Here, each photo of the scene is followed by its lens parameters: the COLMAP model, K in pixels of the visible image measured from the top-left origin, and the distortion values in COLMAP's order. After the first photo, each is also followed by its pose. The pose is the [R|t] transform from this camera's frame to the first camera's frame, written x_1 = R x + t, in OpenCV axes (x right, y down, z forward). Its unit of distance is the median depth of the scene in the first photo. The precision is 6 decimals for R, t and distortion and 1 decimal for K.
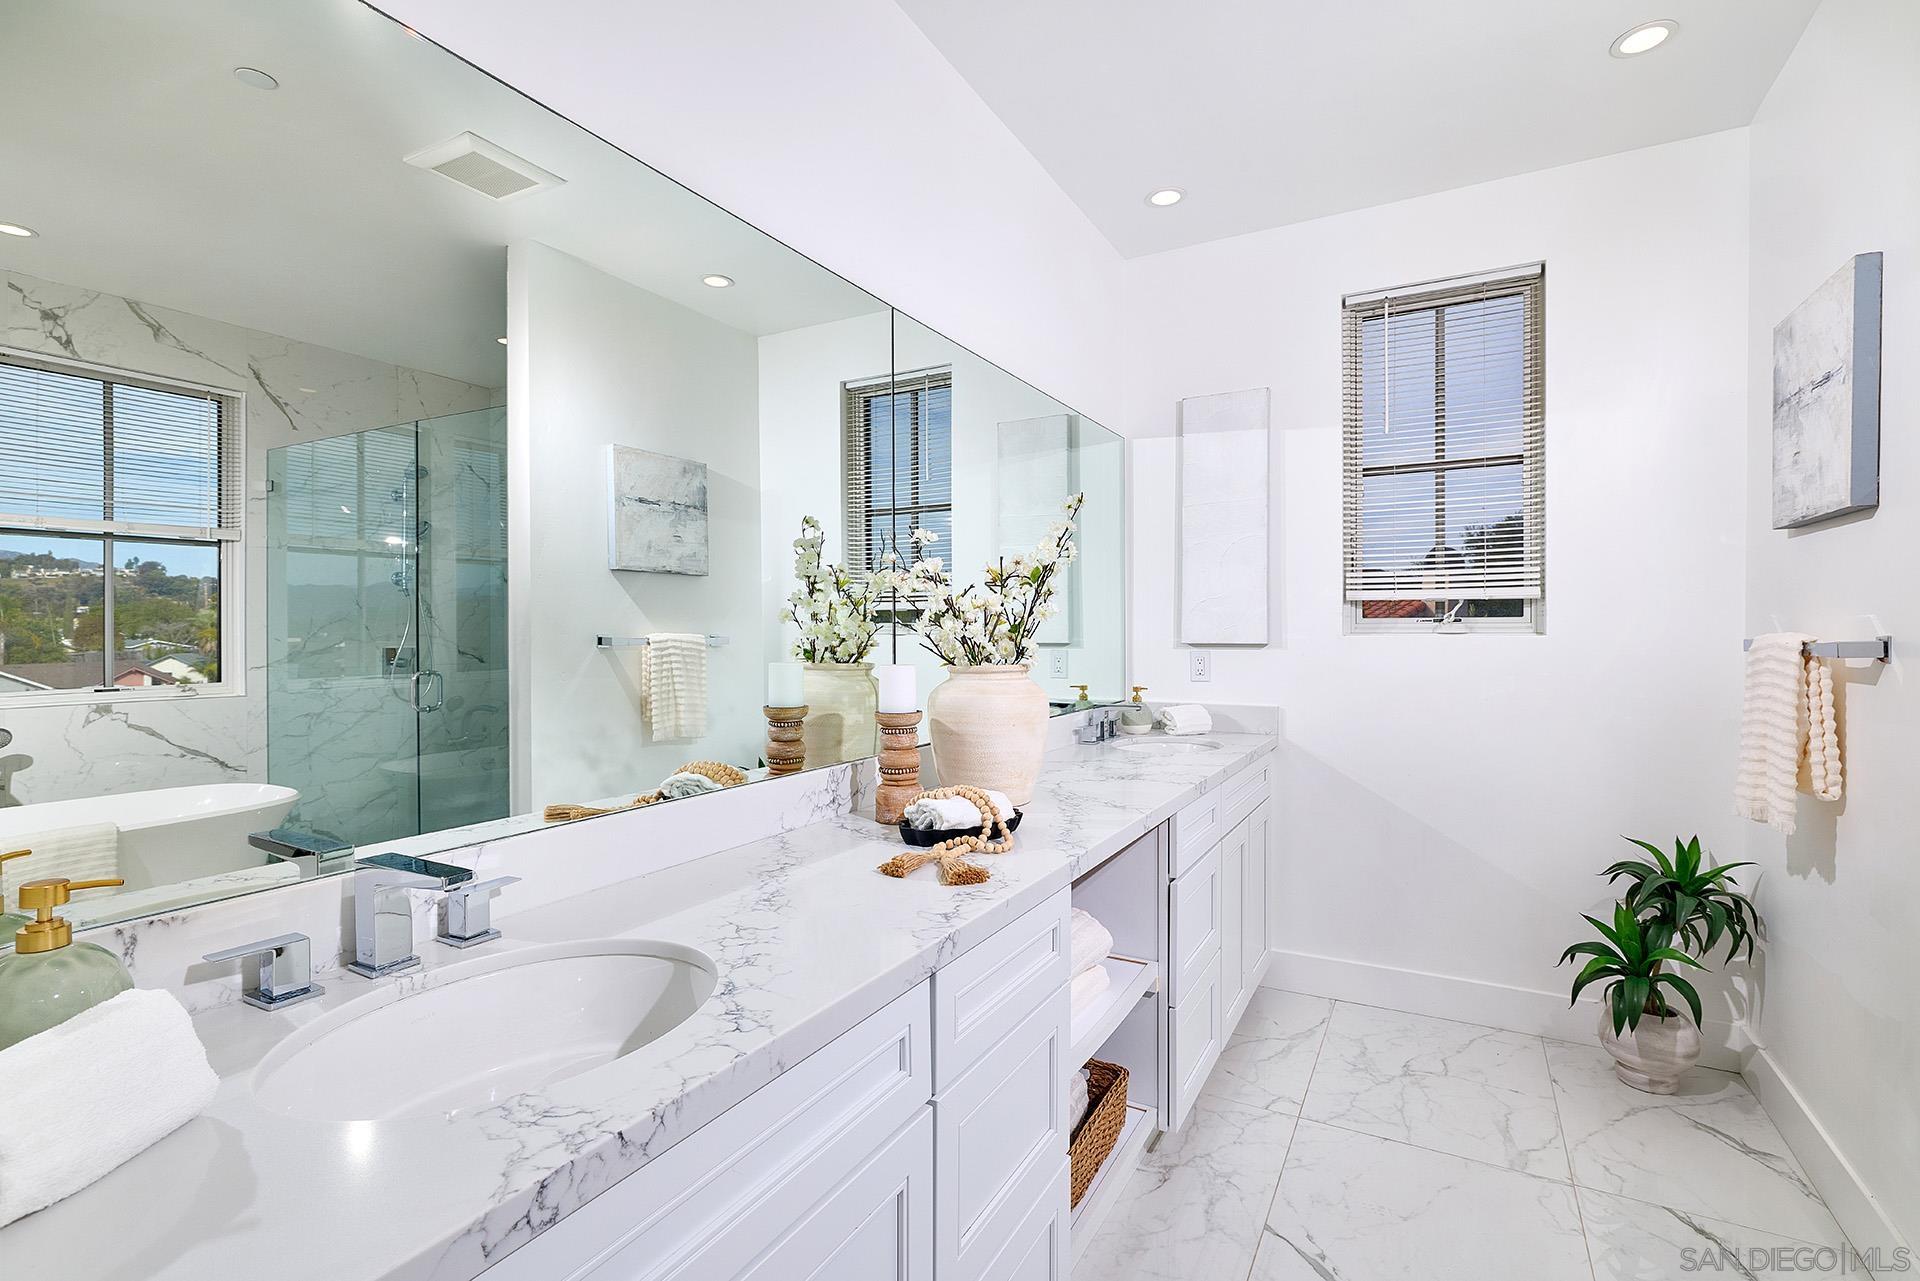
lens RADIAL K [[894.7, 0, 963.7], [0, 894.7, 638.3], [0, 0, 1]] dist [0.001453, -0.000583]
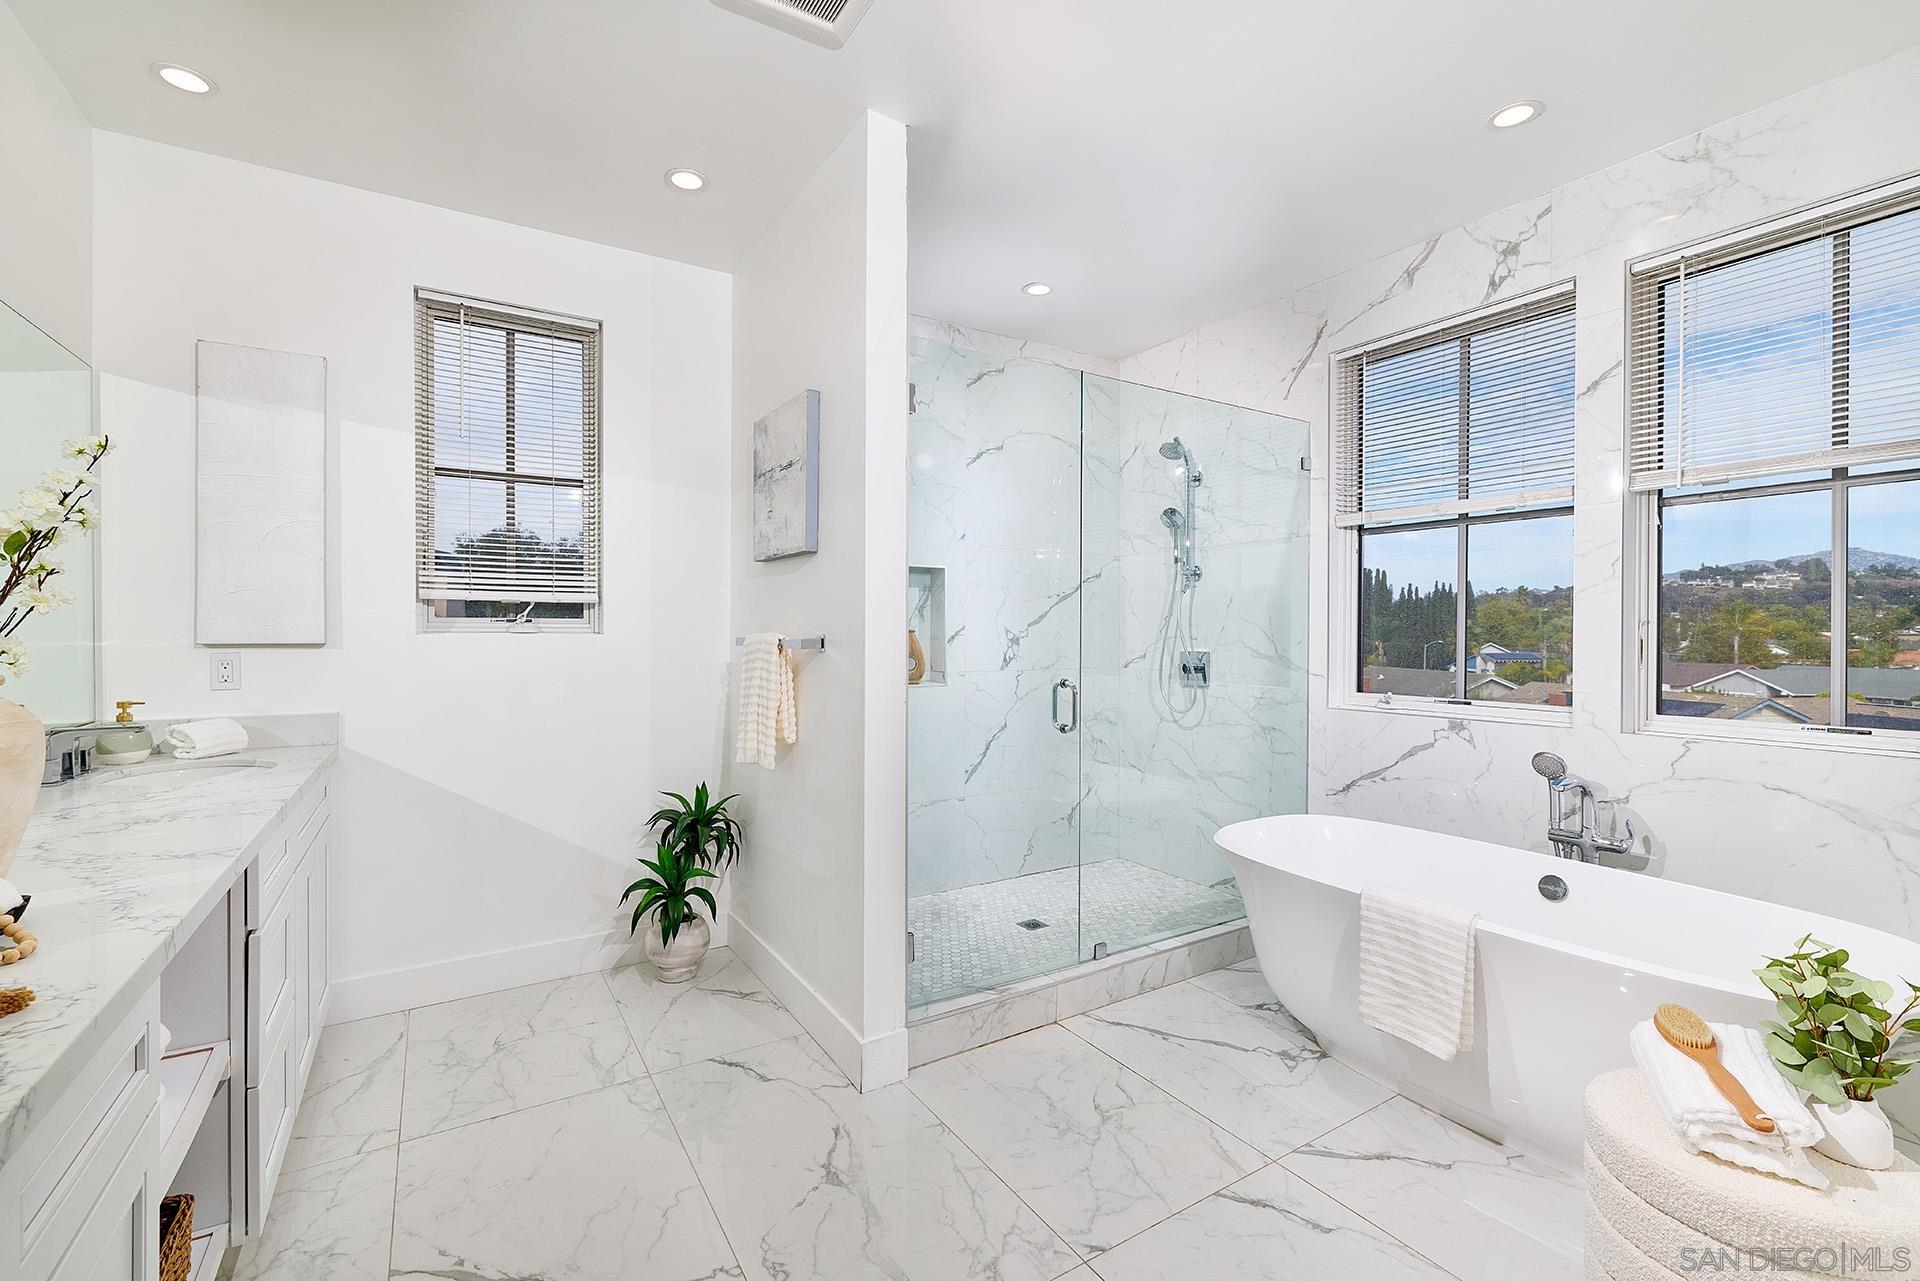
lens RADIAL K [[821.5, 0, 957.2], [0, 821.5, 640.8], [0, 0, 1]] dist [0.000760, -0.000036]
pose [[0.487926, -0.005018, 0.872871, -0.084491], [0.001951, 0.999987, 0.004658, 0.001048], [-0.872883, -0.000570, 0.487930, 0.055577]]
